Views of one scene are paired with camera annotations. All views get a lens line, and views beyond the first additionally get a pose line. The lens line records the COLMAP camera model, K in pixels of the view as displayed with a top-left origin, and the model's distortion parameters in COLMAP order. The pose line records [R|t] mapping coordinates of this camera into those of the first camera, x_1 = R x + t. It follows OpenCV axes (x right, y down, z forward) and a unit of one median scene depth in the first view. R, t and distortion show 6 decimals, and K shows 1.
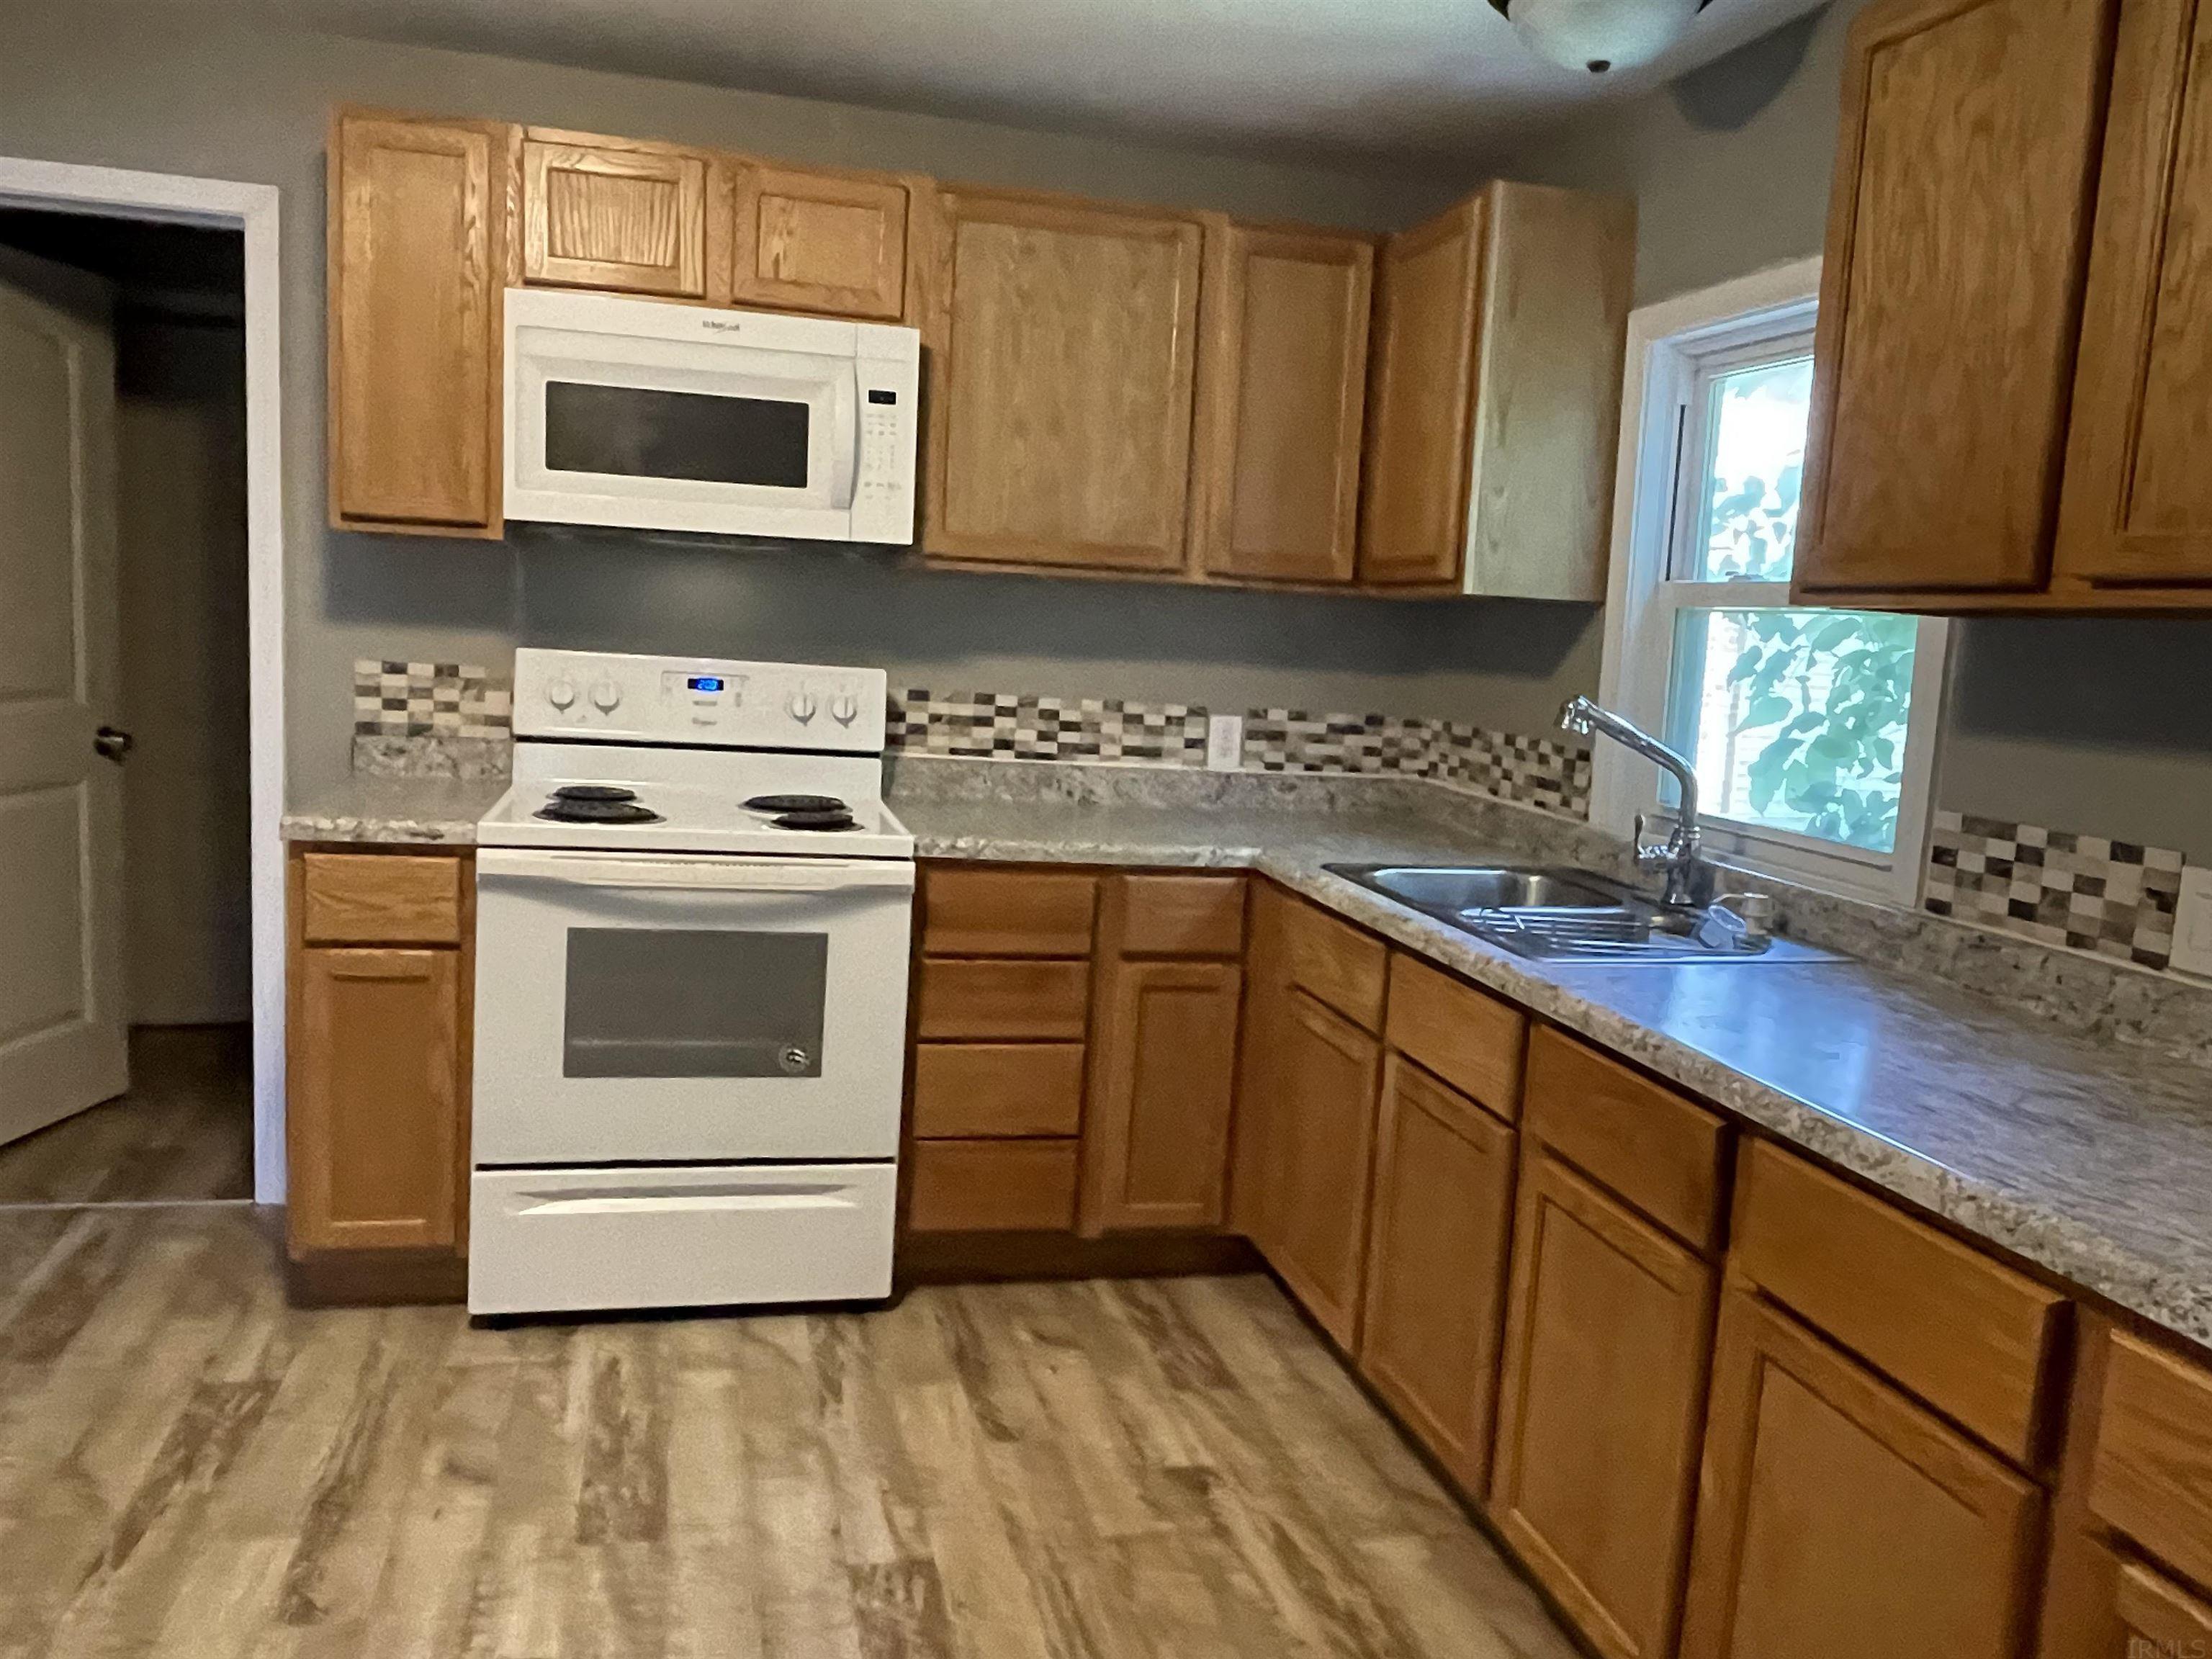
lens RADIAL K [[1626.4, 0, 1107.3], [0, 1626.4, 826.6], [0, 0, 1]] dist [-0.006415, -0.006815]
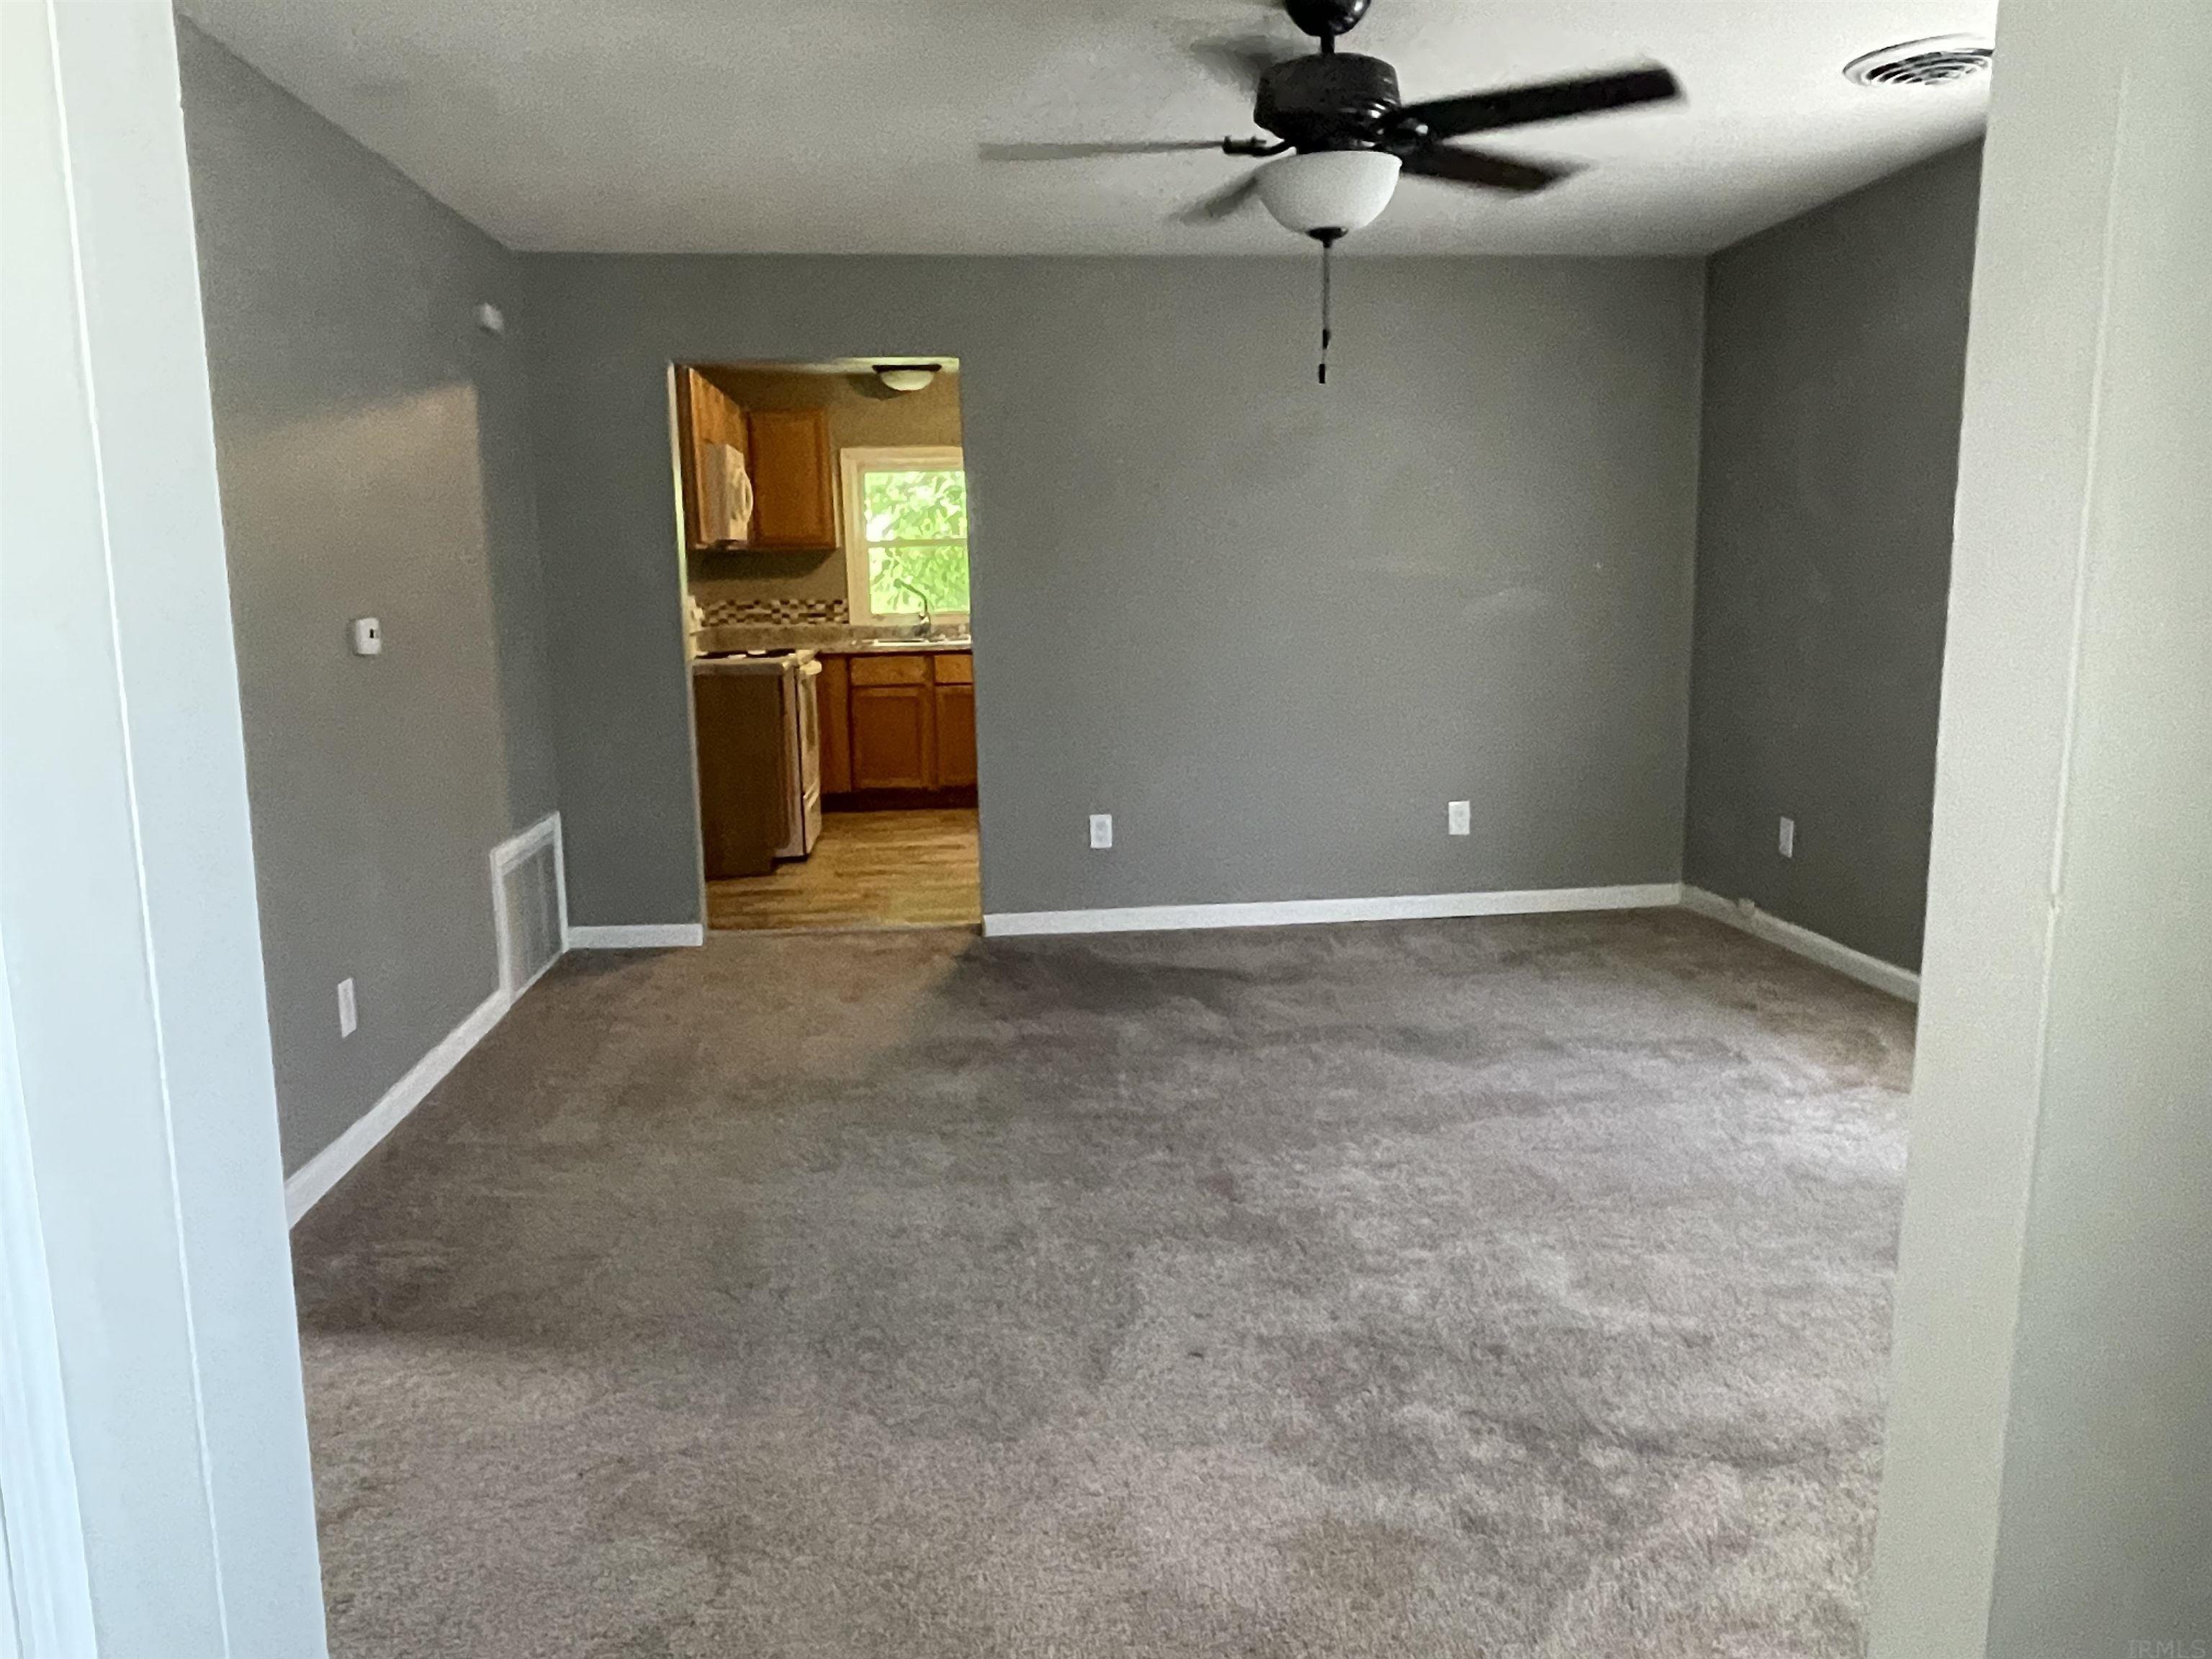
lens RADIAL K [[1626.4, 0, 1103.4], [0, 1626.4, 831.7], [0, 0, 1]] dist [-0.006415, -0.006815]
pose [[0.153088, -0.219224, 0.963590, -2.193741], [0.161688, 0.967500, 0.194426, -0.118841], [-0.974895, 0.126036, 0.183559, 0.096557]]
